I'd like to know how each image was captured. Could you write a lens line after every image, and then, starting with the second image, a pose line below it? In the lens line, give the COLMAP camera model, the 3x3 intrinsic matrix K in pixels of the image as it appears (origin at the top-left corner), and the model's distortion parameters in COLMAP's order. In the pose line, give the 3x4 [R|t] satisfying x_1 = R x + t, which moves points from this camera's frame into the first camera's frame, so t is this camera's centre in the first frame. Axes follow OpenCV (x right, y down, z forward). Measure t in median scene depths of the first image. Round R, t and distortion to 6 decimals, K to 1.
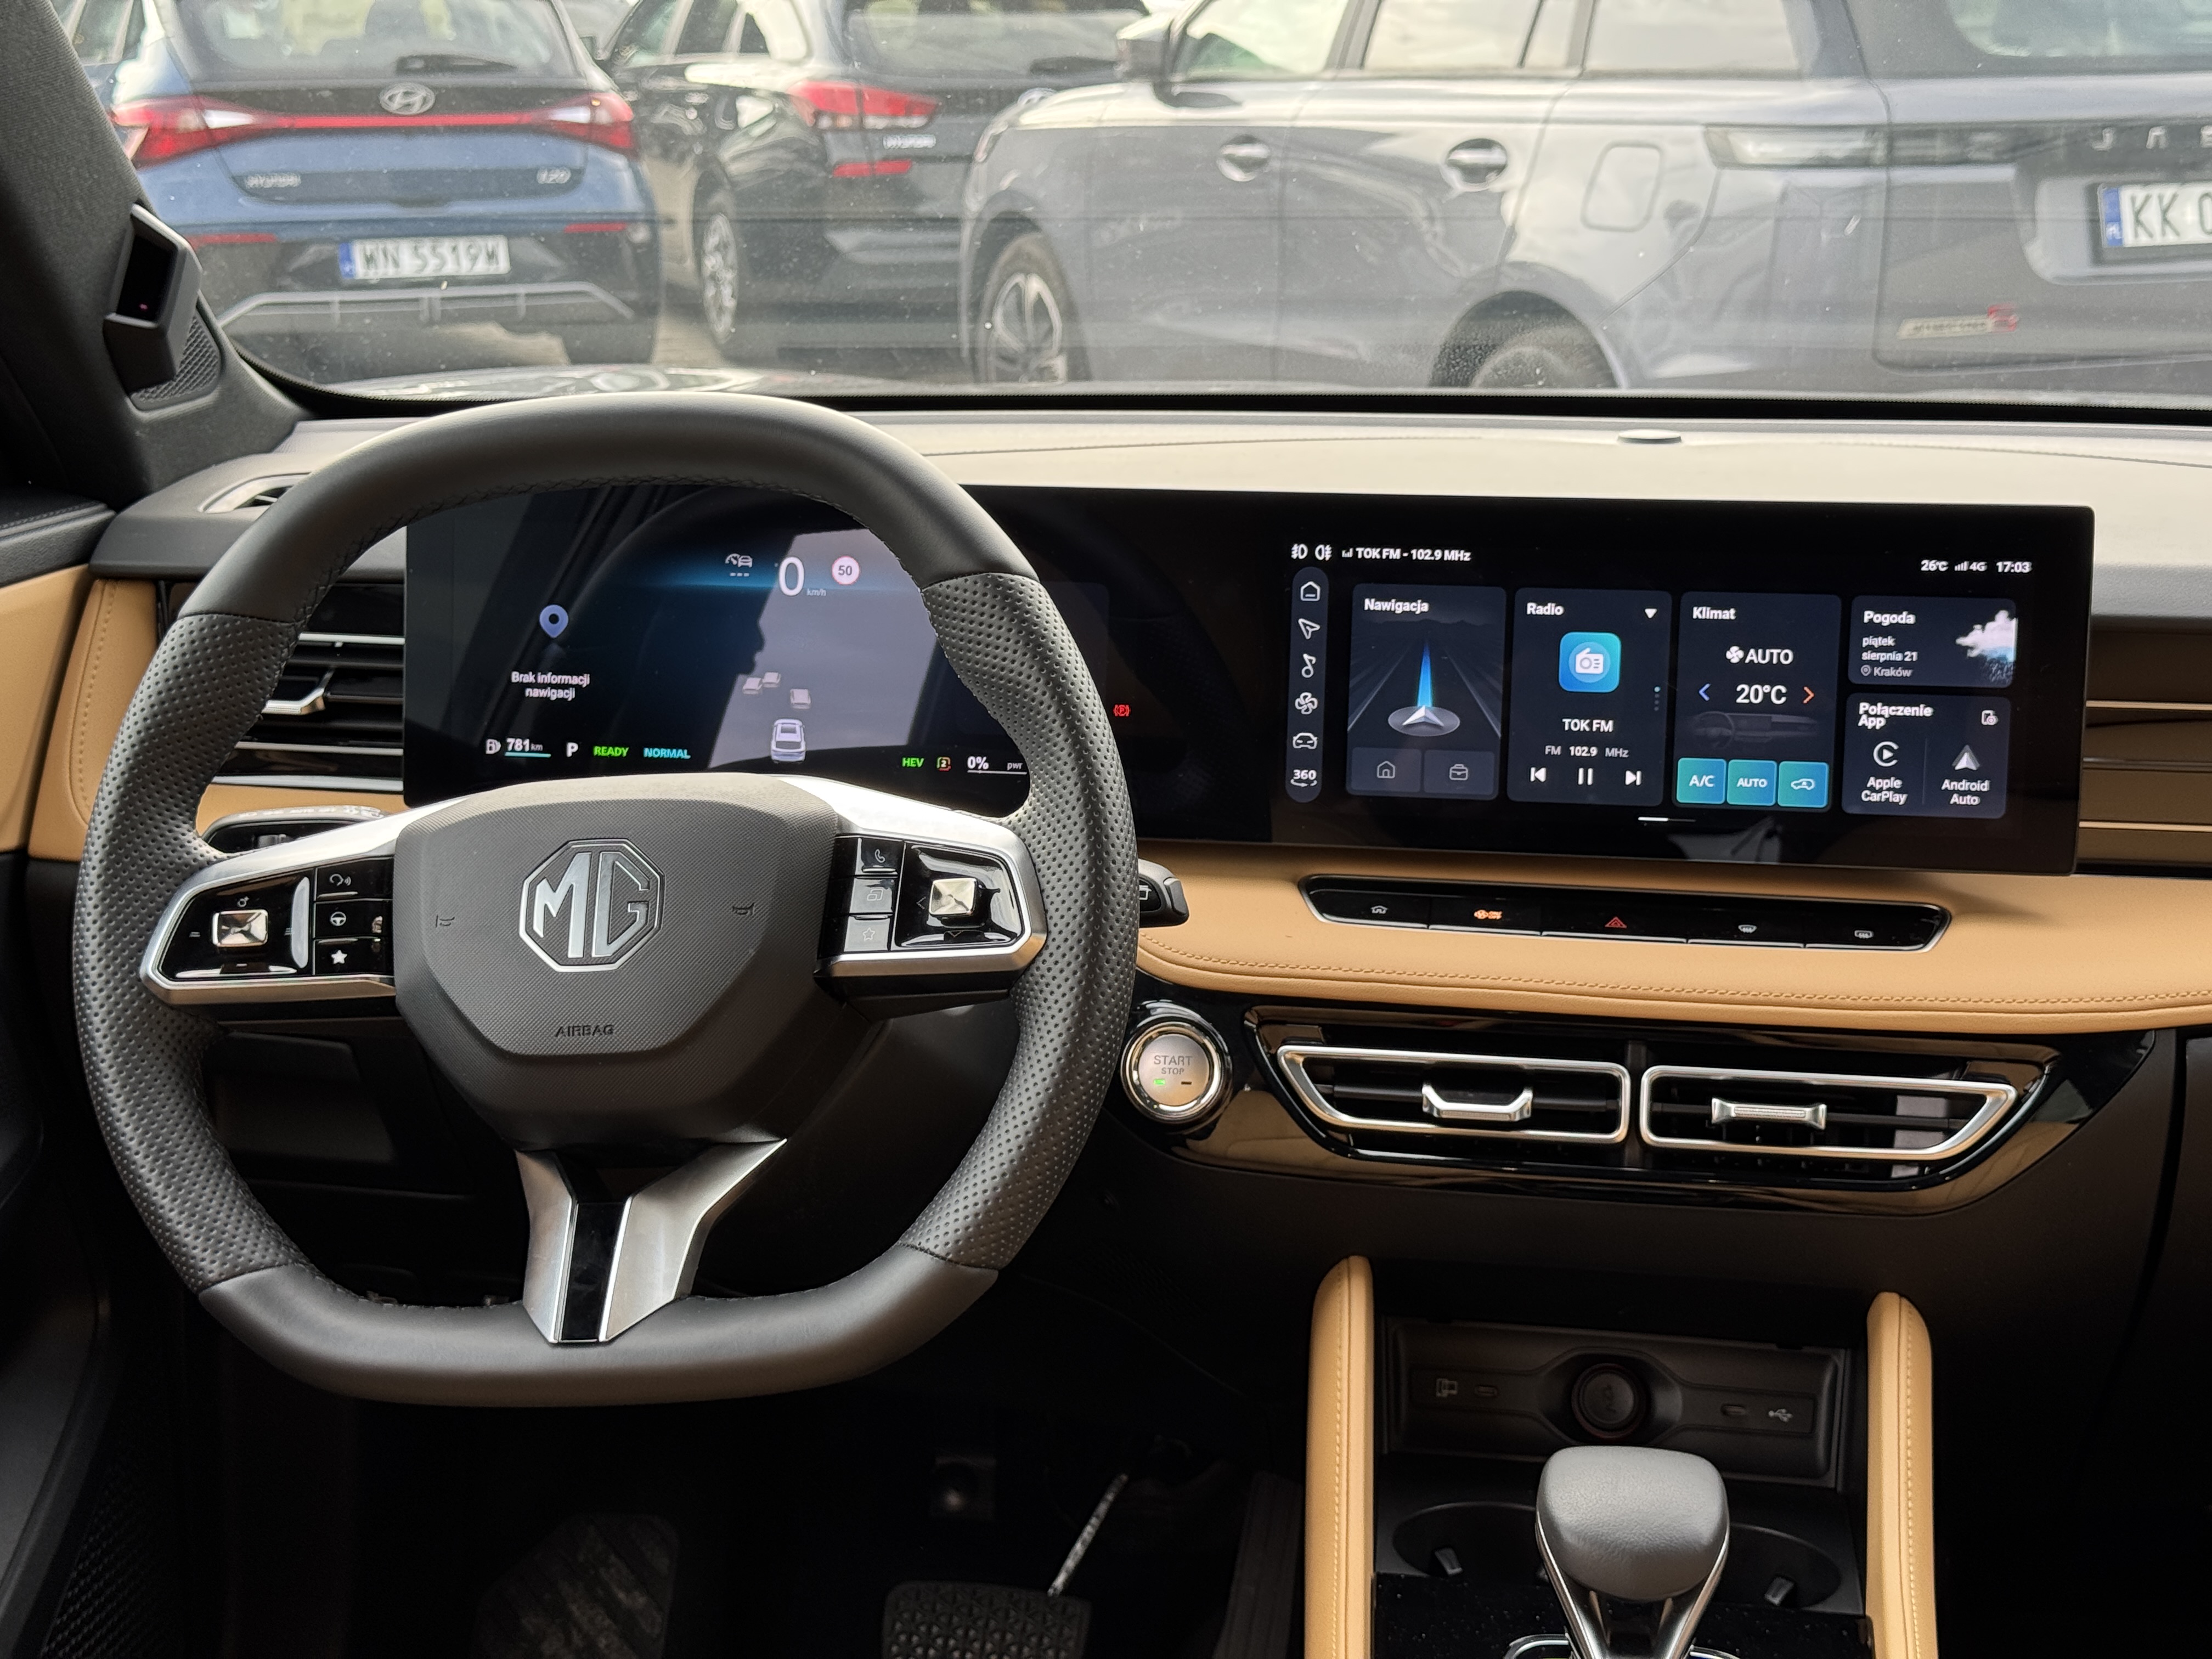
lens RADIAL K [[3080.1, 0, 1106.0], [0, 3080.1, 829.5], [0, 0, 1]] dist [0.124783, 0.038283]
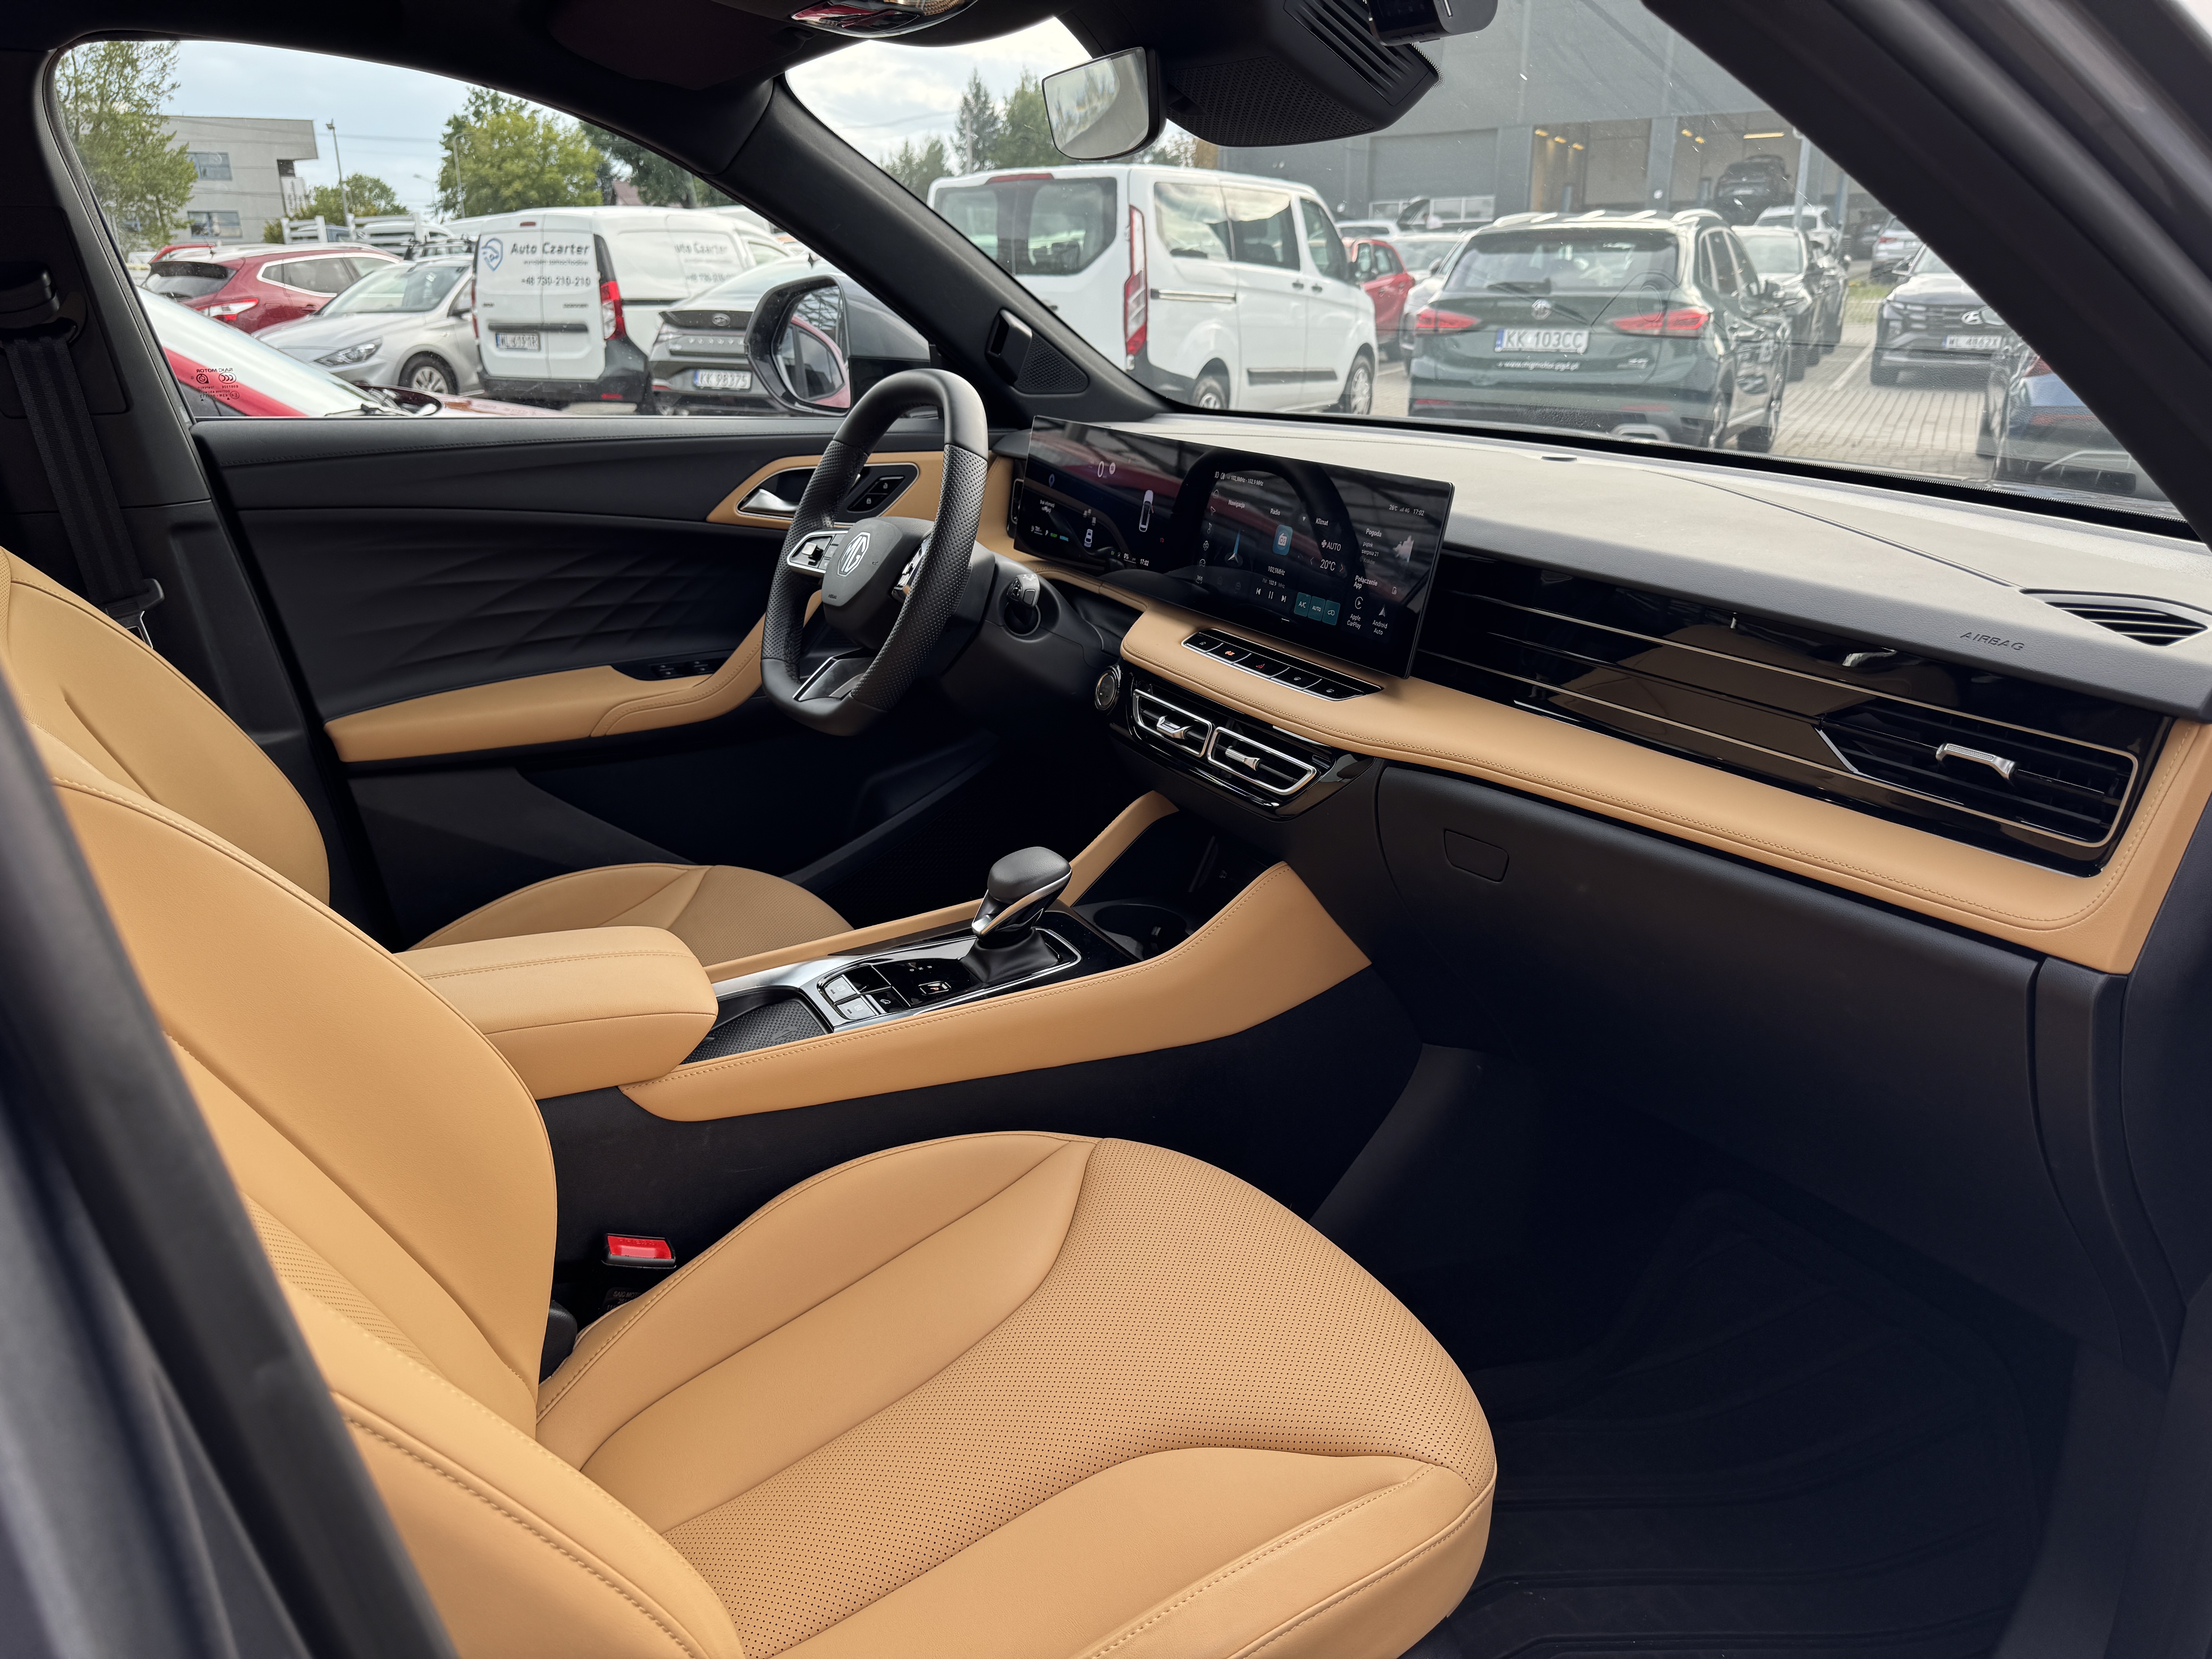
lens RADIAL K [[1579.6, 0, 1110.7], [0, 1579.6, 819.1], [0, 0, 1]] dist [0.005713, -0.006192]
pose [[0.603914, 0.257346, -0.754361, 0.935522], [-0.207751, 0.964550, 0.162733, -0.022043], [0.769498, 0.058442, 0.635970, 0.249091]]
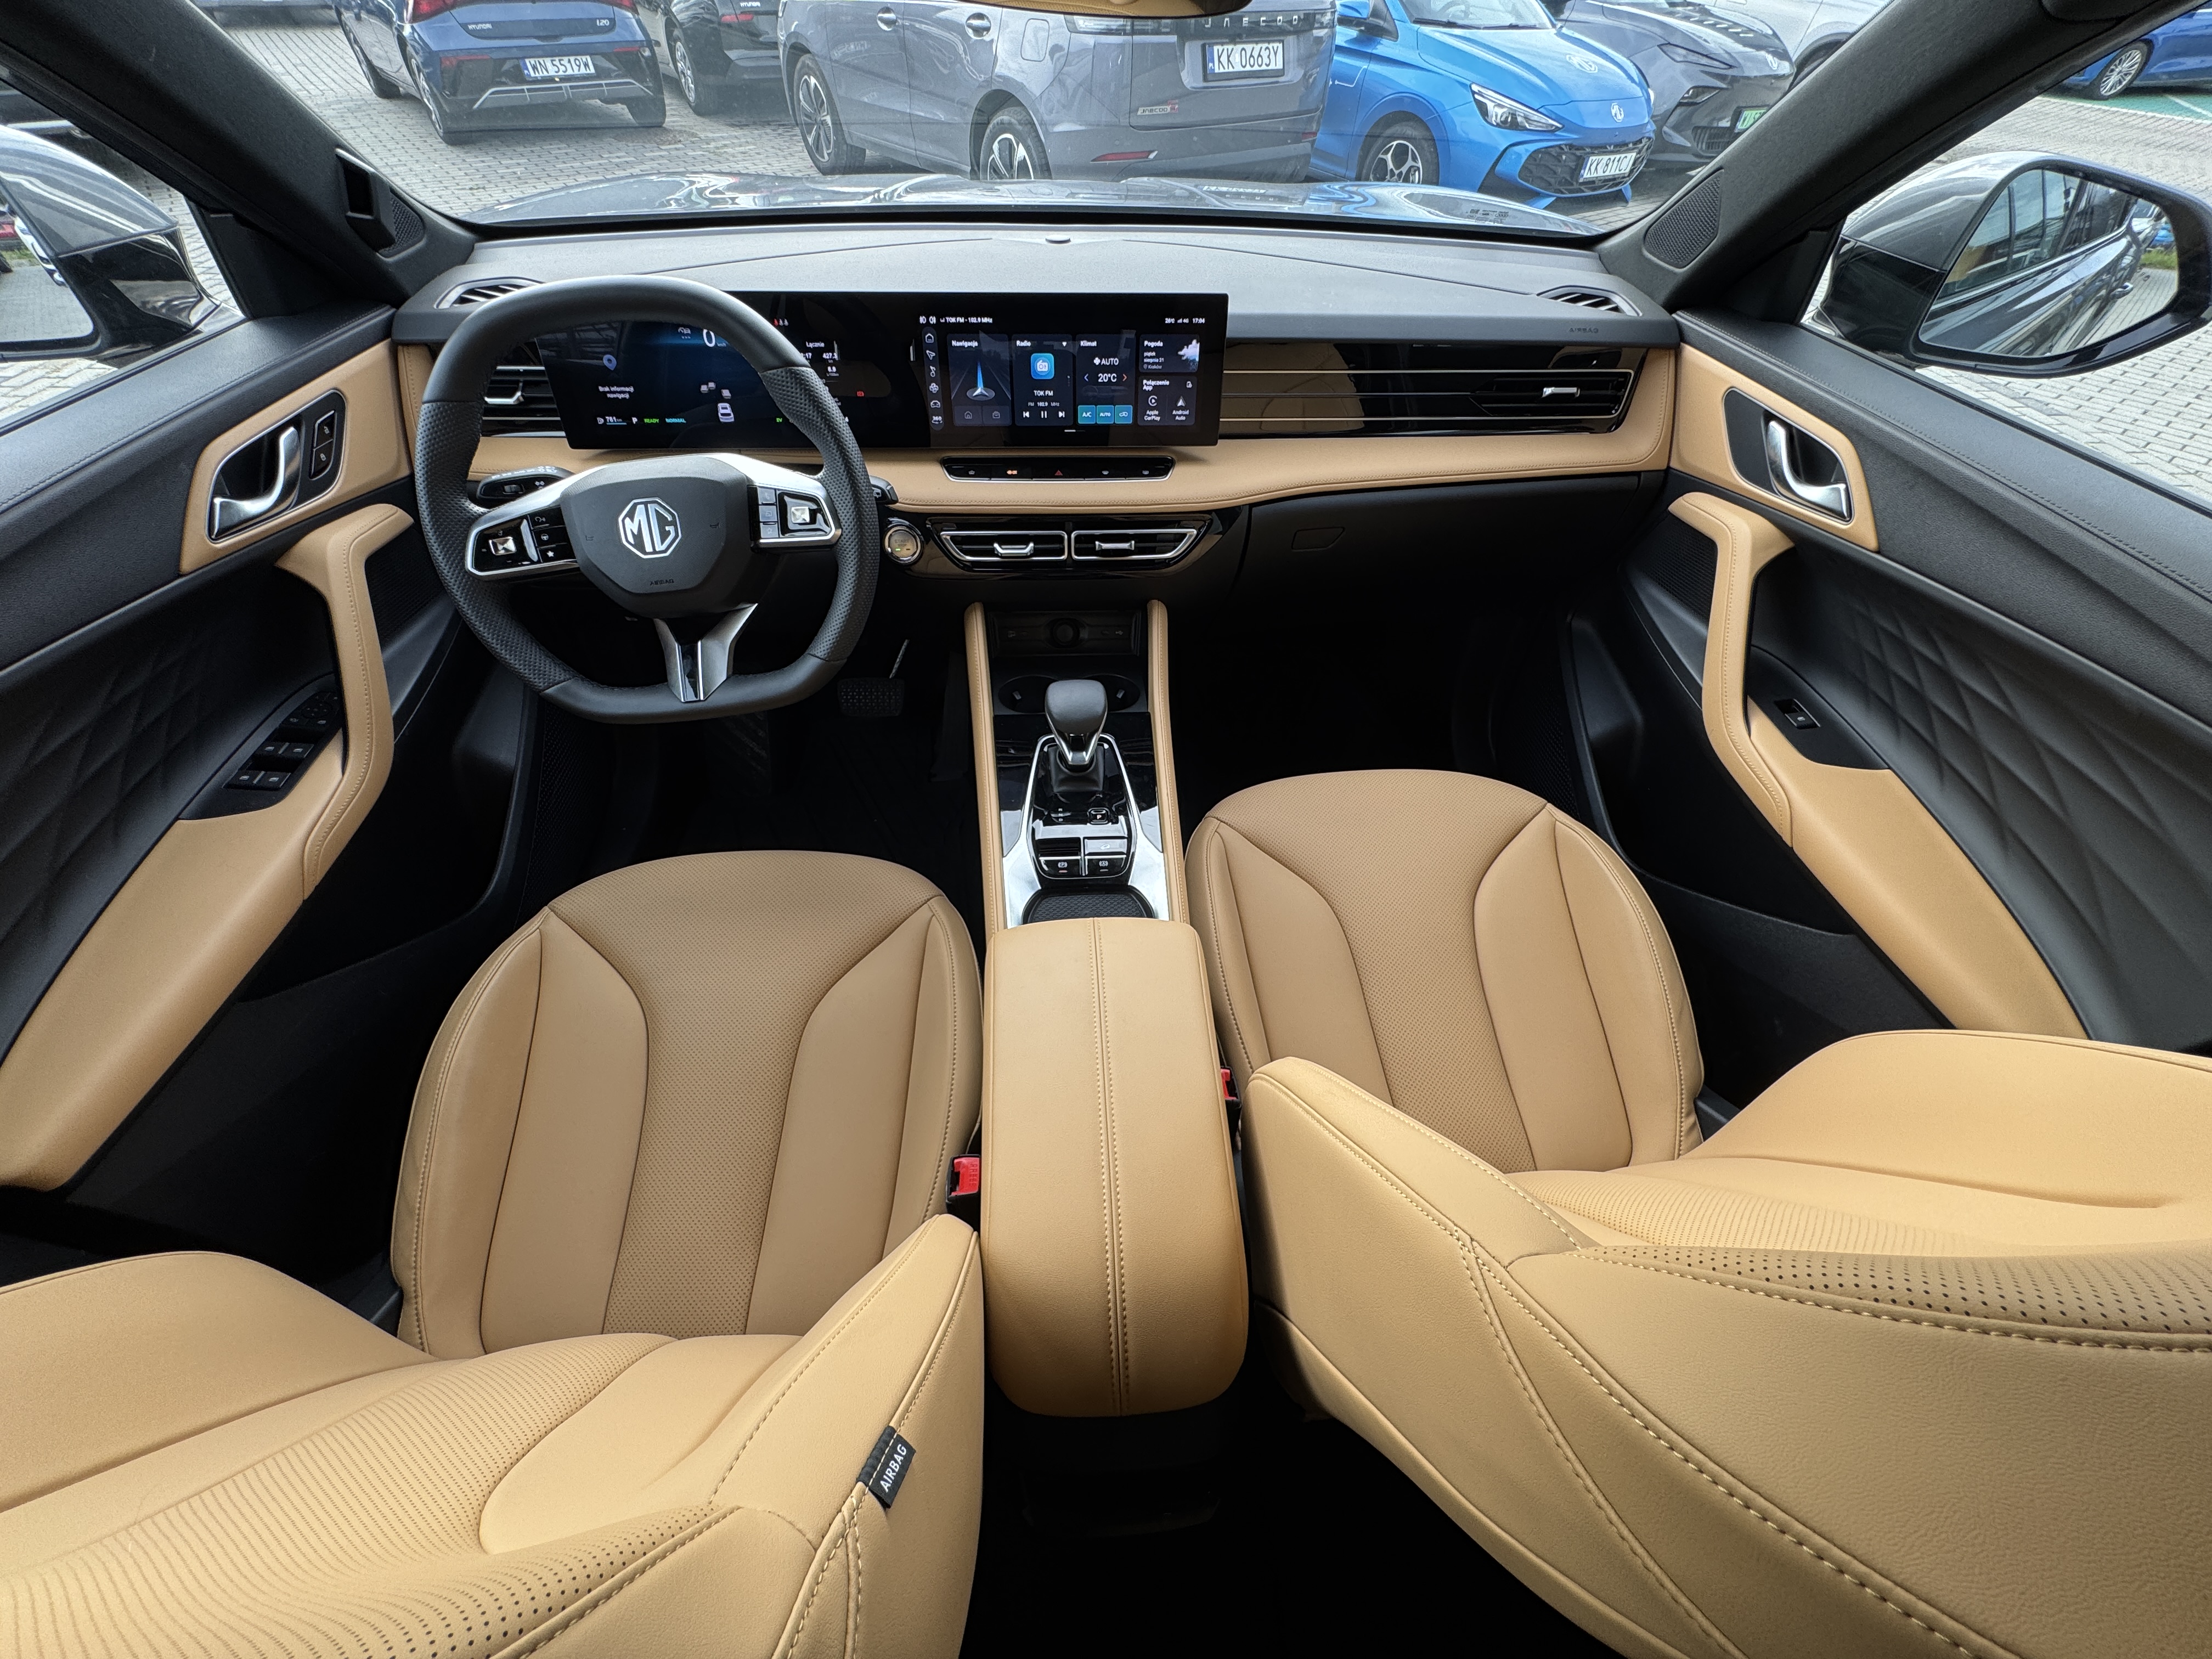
lens RADIAL K [[877.1, 0, 1105.7], [0, 877.1, 826.3], [0, 0, 1]] dist [-0.006224, 0.000295]
pose [[0.975400, -0.141906, 0.168692, 0.030502], [0.034437, 0.853941, 0.519229, -0.103823], [-0.217735, -0.500647, 0.837821, 0.186214]]
